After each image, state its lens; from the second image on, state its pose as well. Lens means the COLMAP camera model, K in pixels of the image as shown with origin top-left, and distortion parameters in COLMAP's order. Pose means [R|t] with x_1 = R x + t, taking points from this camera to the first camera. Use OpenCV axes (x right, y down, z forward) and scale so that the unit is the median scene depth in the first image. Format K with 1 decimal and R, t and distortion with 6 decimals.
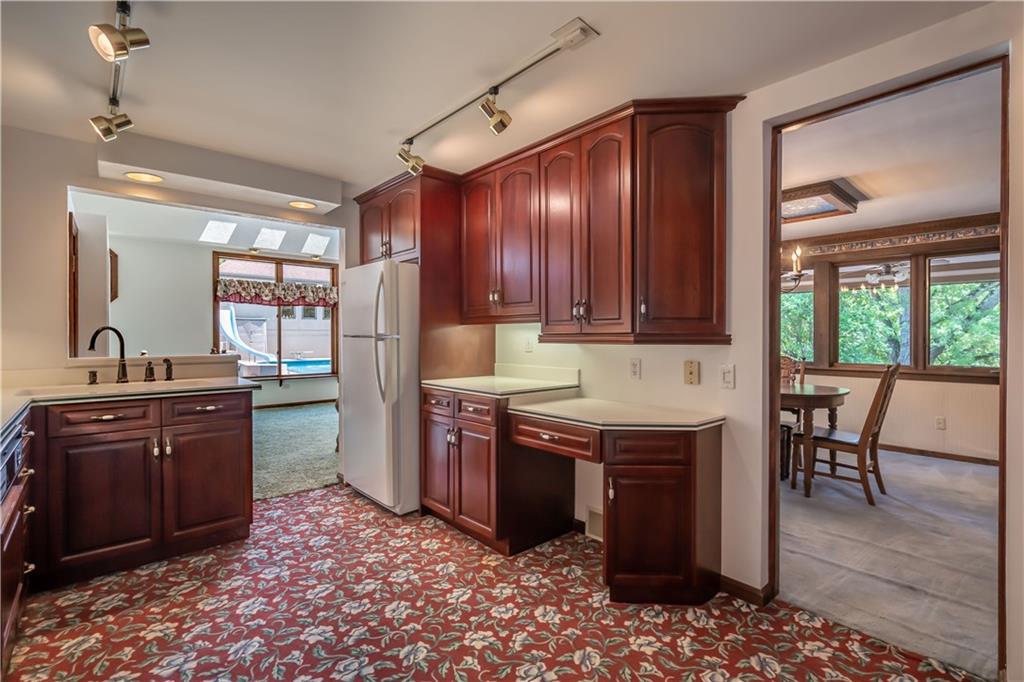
lens RADIAL K [[478.5, 0, 489.8], [0, 478.5, 379.5], [0, 0, 1]] dist [0.013439, 0.002307]
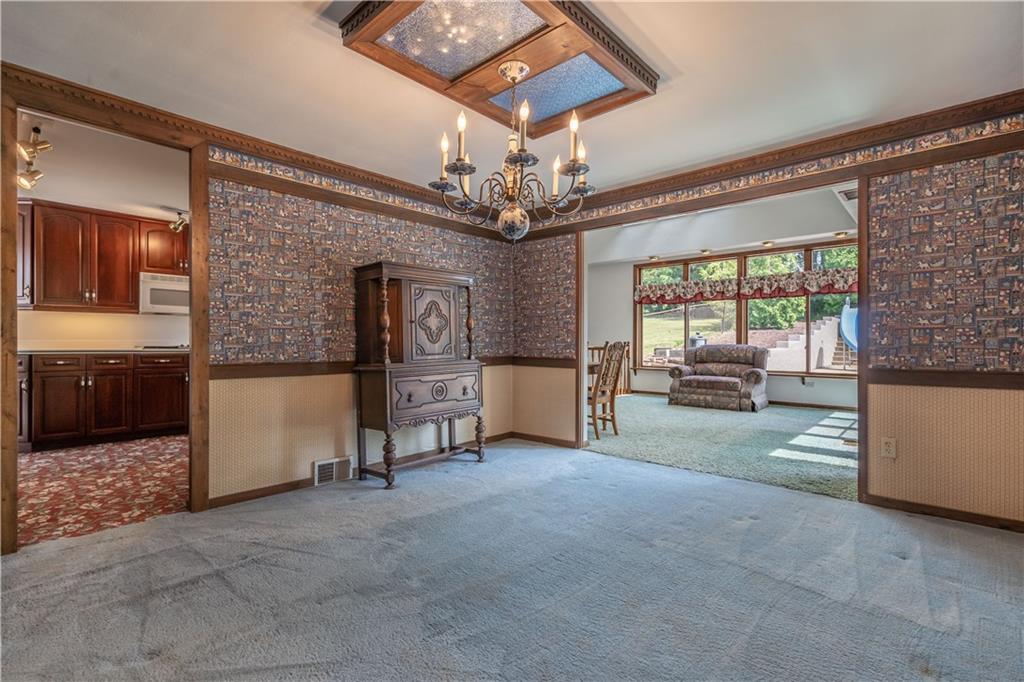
lens RADIAL K [[478.5, 0, 511.5], [0, 478.5, 336.3], [0, 0, 1]] dist [0.013439, 0.002307]
pose [[0.125256, -0.006019, -0.992106, 1.200120], [-0.088528, 0.995925, -0.017219, -0.050892], [0.988167, 0.089986, 0.124213, 0.984891]]
